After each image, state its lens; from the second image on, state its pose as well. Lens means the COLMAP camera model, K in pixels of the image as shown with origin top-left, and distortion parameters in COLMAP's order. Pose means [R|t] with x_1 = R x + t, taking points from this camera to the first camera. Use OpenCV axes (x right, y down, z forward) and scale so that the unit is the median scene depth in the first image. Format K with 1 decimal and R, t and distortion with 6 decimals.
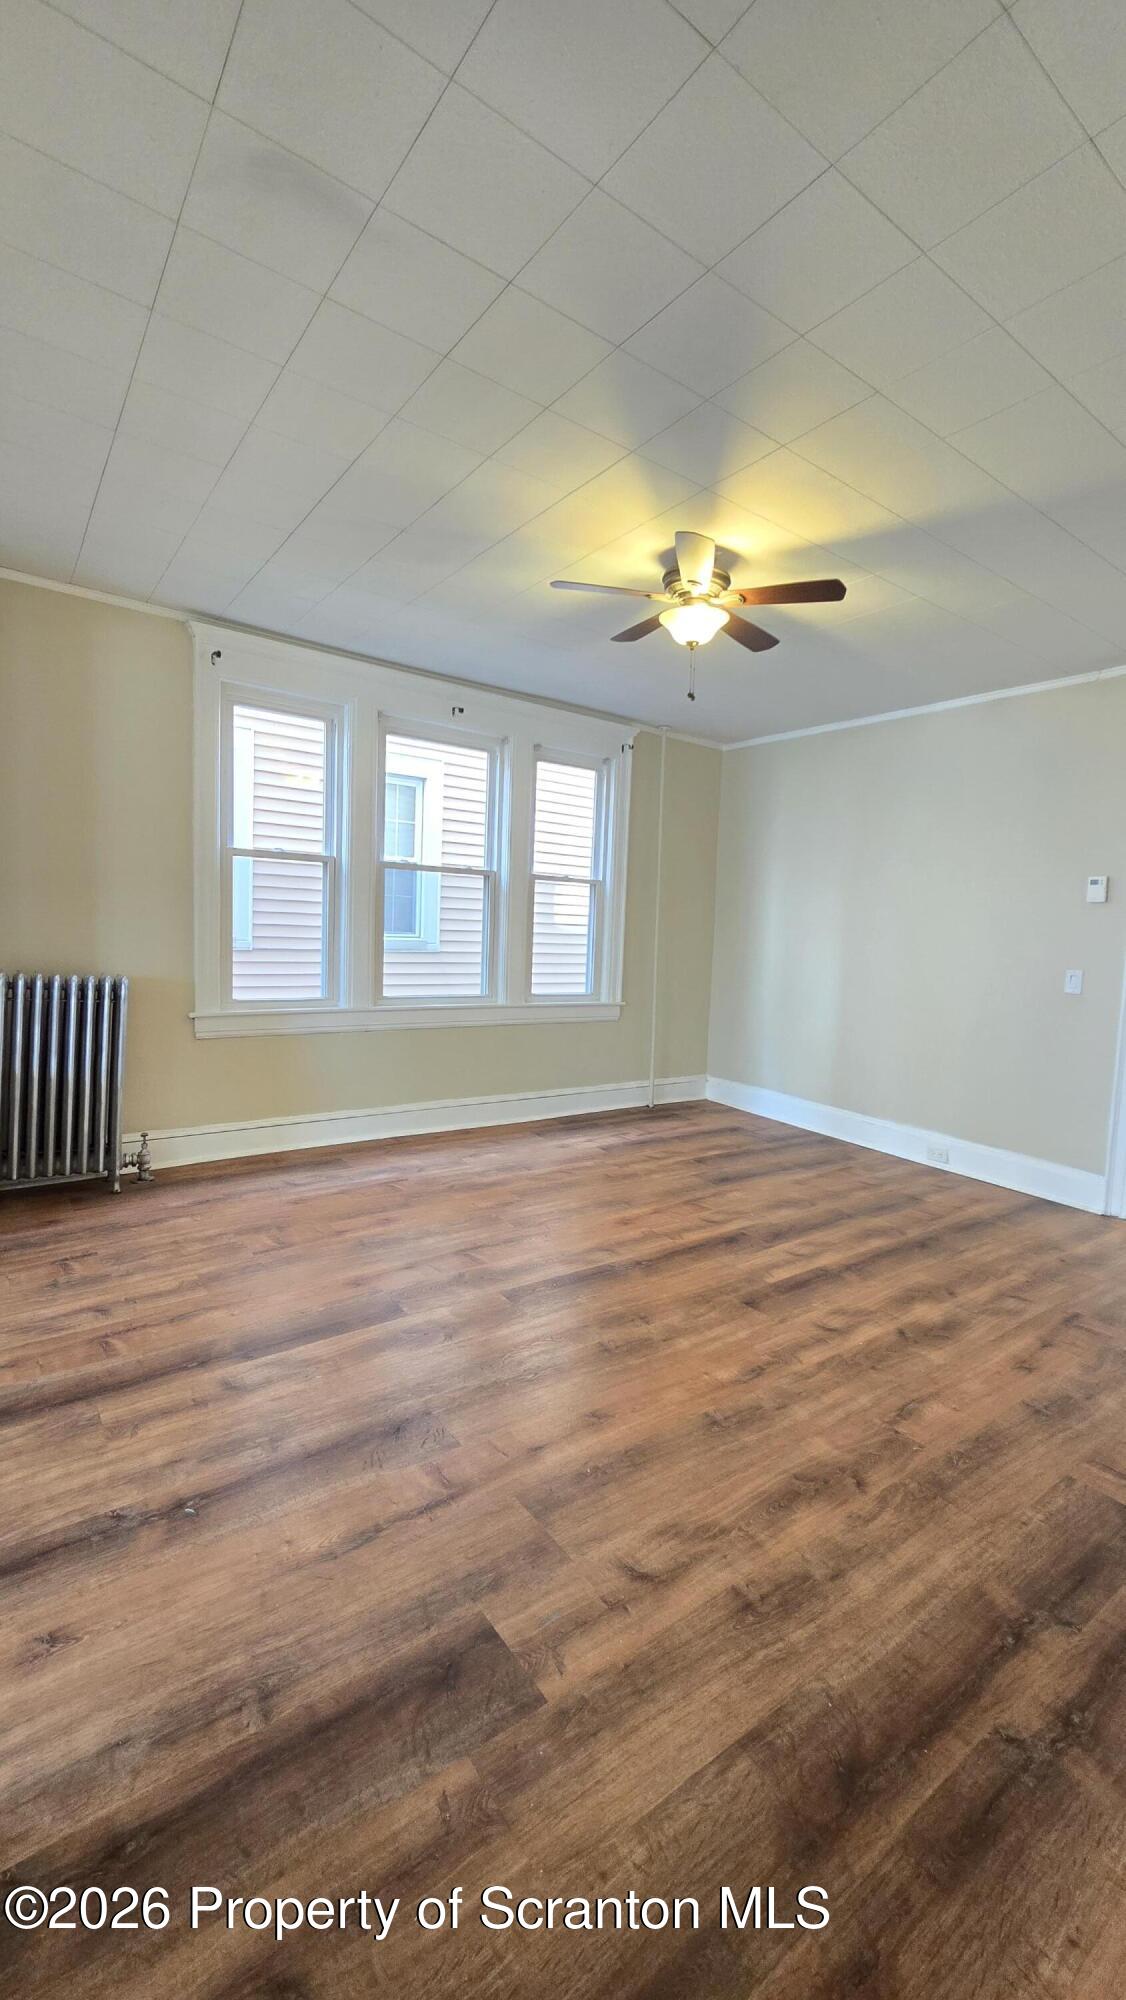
lens RADIAL K [[820.8, 0, 565.9], [0, 820.8, 986.4], [0, 0, 1]] dist [-0.001464, 0.000666]
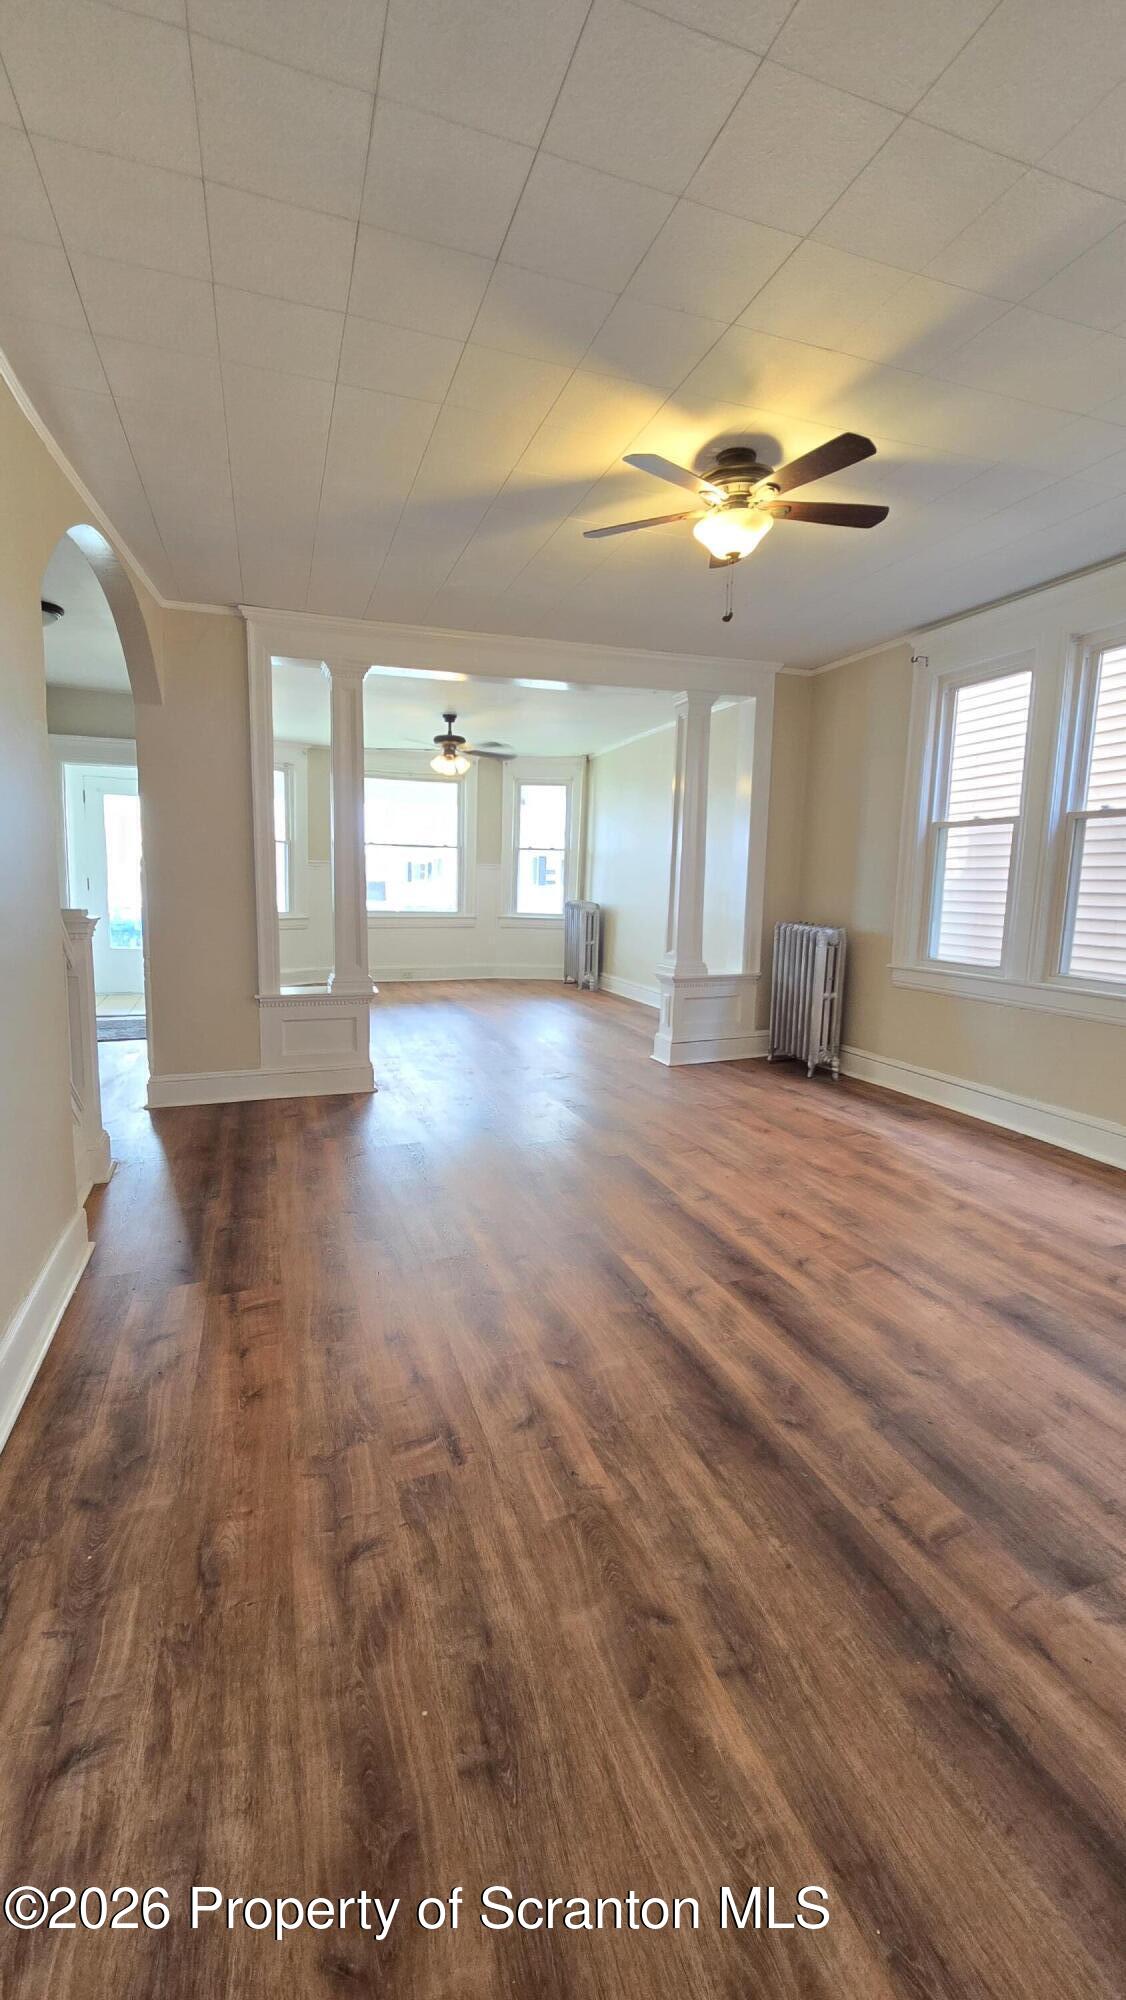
lens RADIAL K [[820.8, 0, 568.0], [0, 820.8, 983.6], [0, 0, 1]] dist [-0.001464, 0.000666]
pose [[-0.286080, 0.080722, -0.954800, 0.833820], [-0.084494, 0.990439, 0.109052, -0.030866], [0.954473, 0.111872, -0.276524, 0.859997]]
